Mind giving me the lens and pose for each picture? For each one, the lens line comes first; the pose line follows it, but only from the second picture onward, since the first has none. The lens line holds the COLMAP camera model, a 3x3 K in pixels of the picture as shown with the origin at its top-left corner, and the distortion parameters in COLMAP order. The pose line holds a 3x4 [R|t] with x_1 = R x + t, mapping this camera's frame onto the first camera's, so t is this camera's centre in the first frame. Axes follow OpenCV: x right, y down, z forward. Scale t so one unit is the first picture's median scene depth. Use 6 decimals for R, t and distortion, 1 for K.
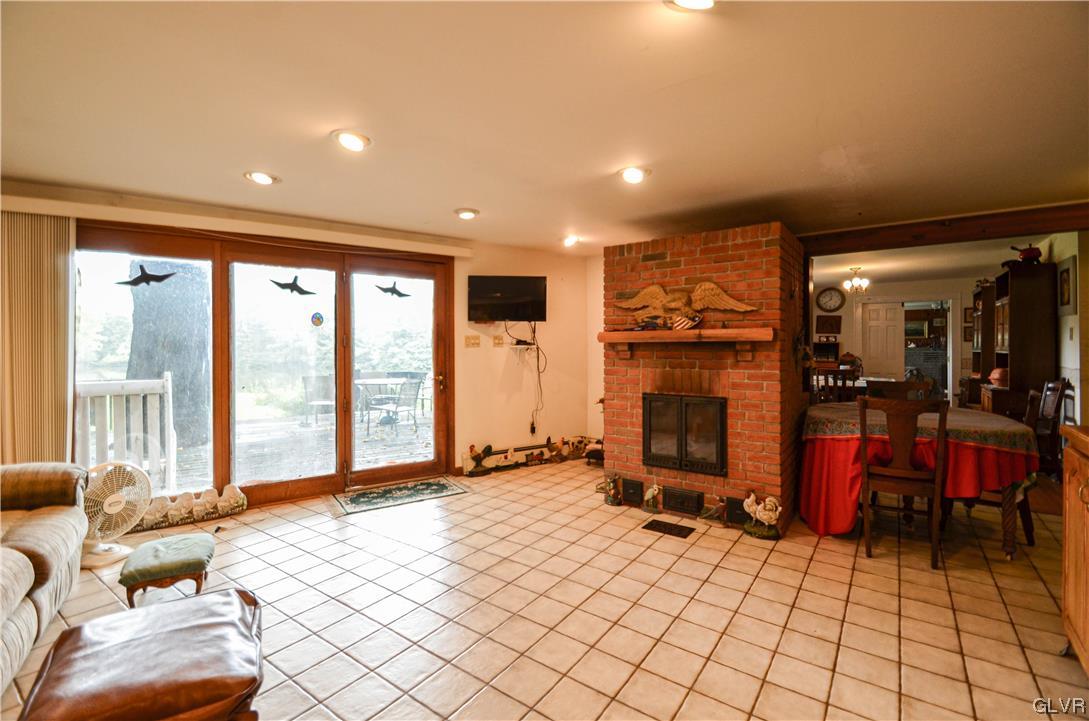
lens RADIAL K [[481.1, 0, 544.5], [0, 481.1, 360.5], [0, 0, 1]] dist [-0.012372, -0.000218]
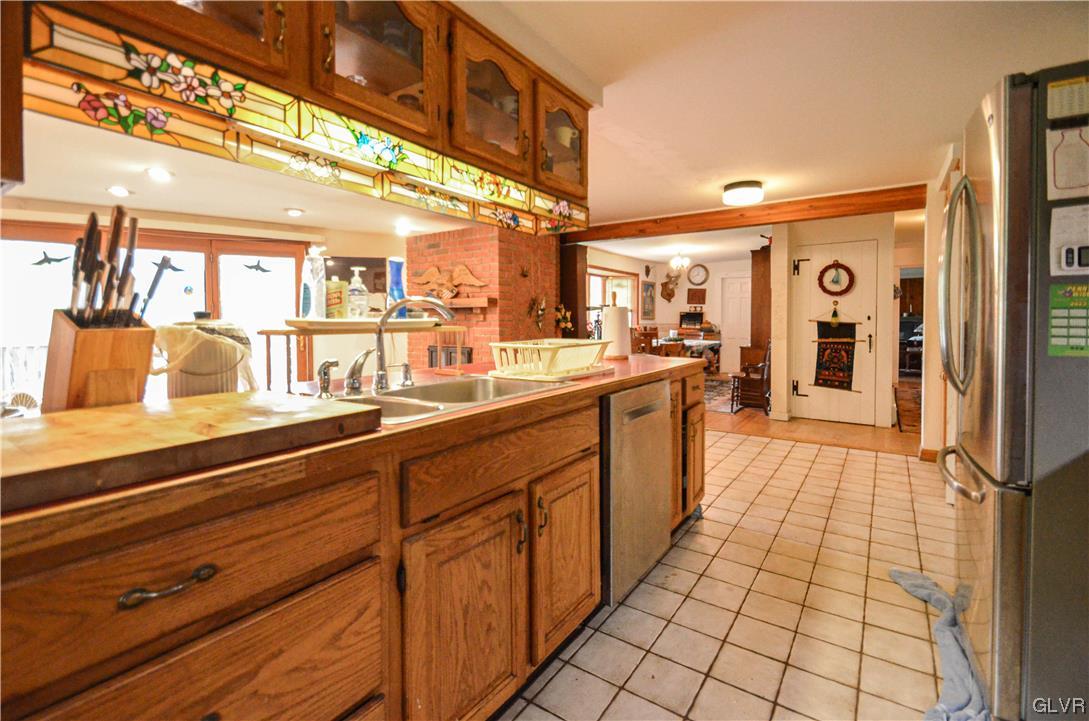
lens RADIAL K [[482.4, 0, 554.2], [0, 482.4, 331.4], [0, 0, 1]] dist [0.001571, -0.012392]
pose [[0.999408, 0.003226, 0.034247, 0.457105], [-0.003217, 0.999995, -0.000325, 0.024074], [-0.034248, 0.000214, 0.999413, -0.333055]]
